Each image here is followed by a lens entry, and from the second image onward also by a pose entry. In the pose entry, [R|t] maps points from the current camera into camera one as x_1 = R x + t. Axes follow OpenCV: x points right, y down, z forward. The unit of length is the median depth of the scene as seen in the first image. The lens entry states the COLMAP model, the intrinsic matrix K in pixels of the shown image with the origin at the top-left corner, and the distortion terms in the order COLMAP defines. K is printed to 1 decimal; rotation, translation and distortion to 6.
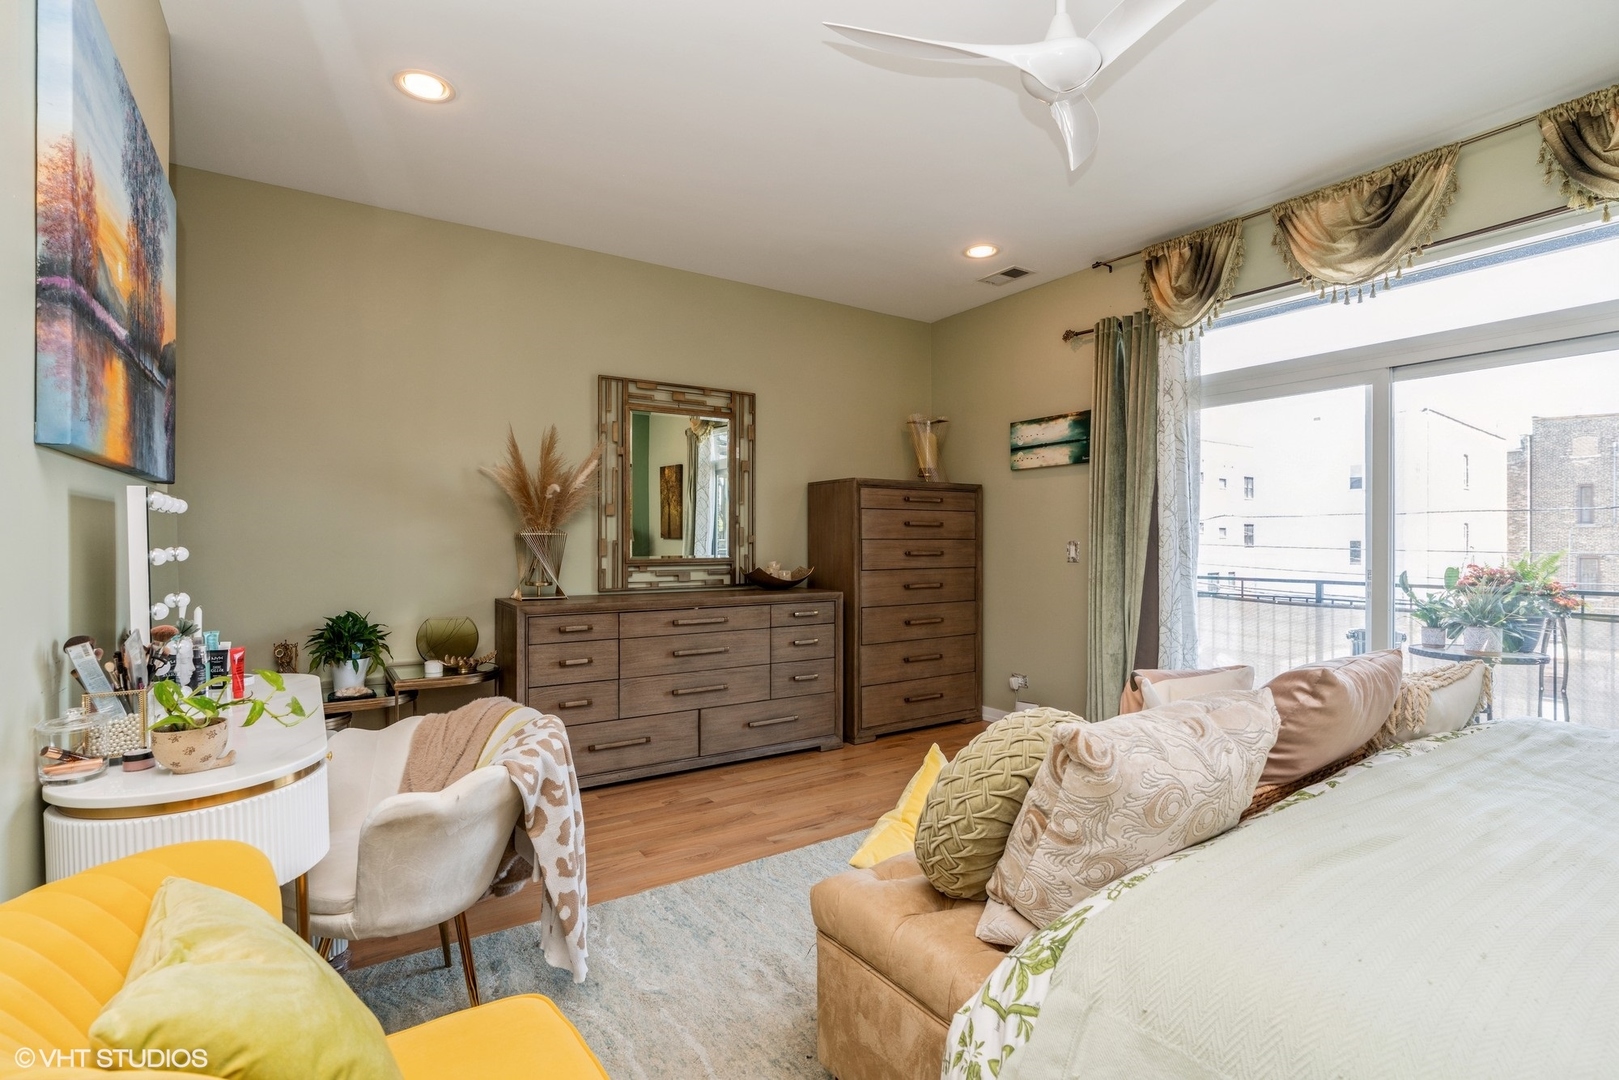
lens RADIAL K [[750.4, 0, 810.0], [0, 750.4, 534.5], [0, 0, 1]] dist [-0.021858, 0.004630]
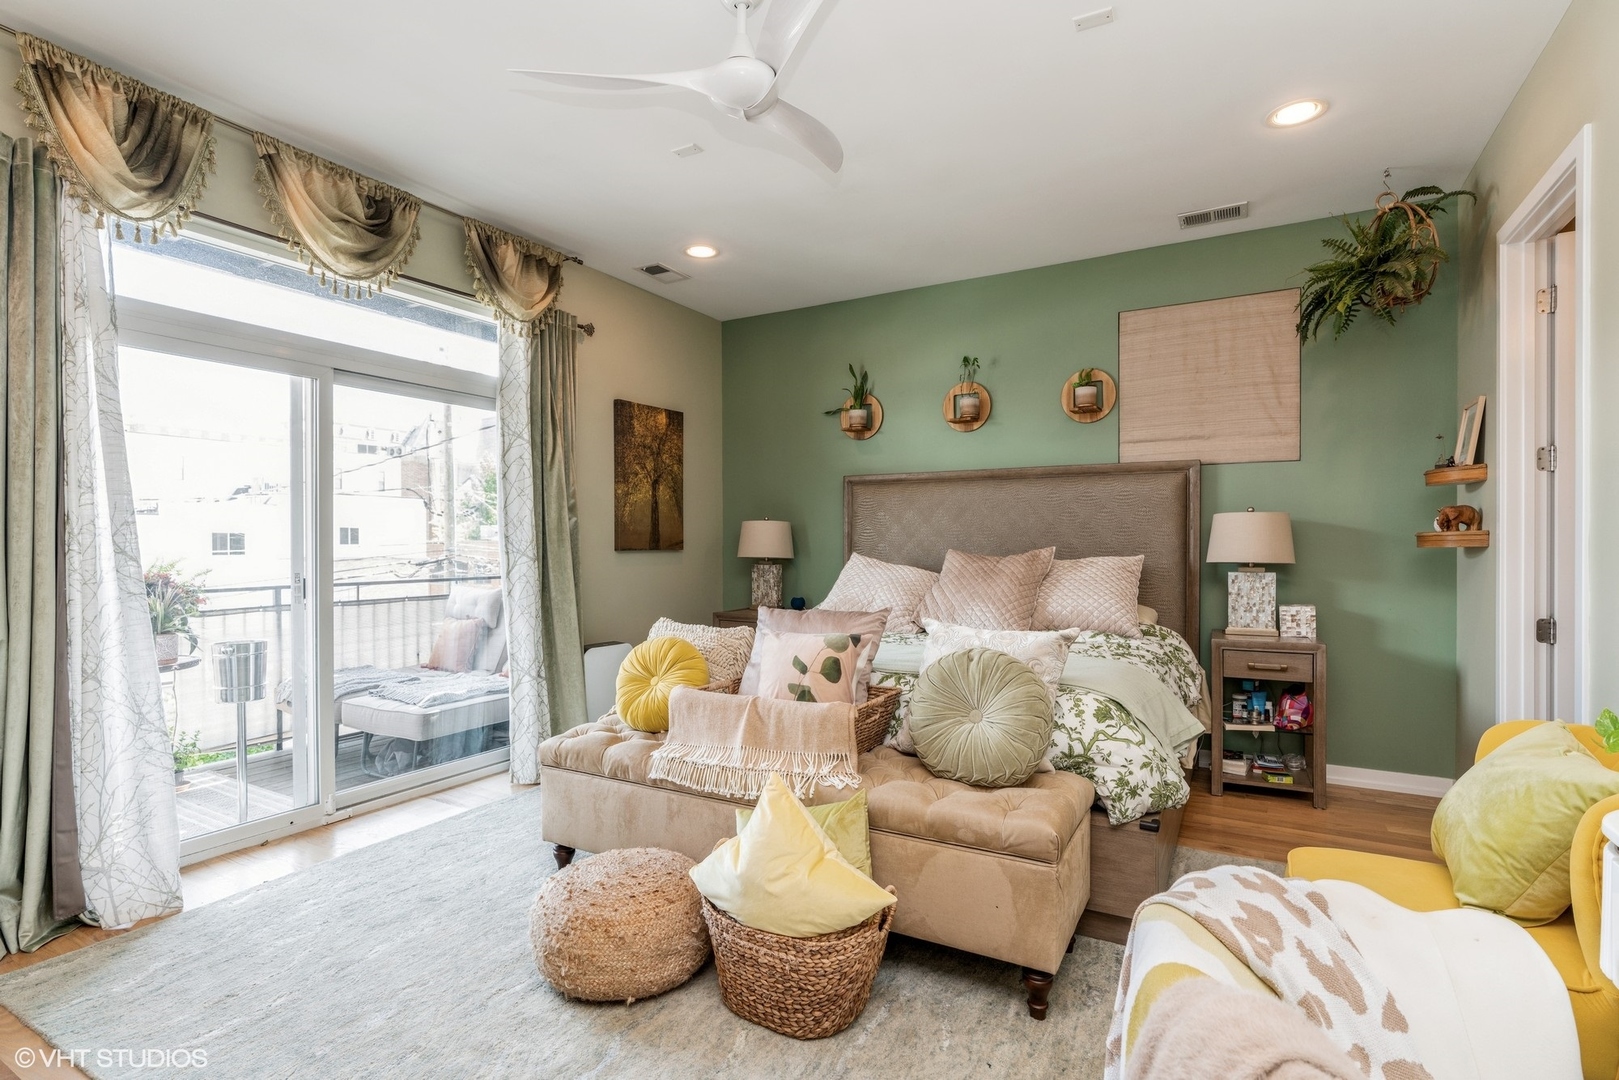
lens RADIAL K [[750.4, 0, 810.3], [0, 750.4, 551.9], [0, 0, 1]] dist [-0.021858, 0.004630]
pose [[-0.460118, -0.007586, 0.887826, -0.400036], [0.006432, 0.999909, 0.011878, 0.015086], [-0.887835, 0.011176, -0.460027, 0.864561]]
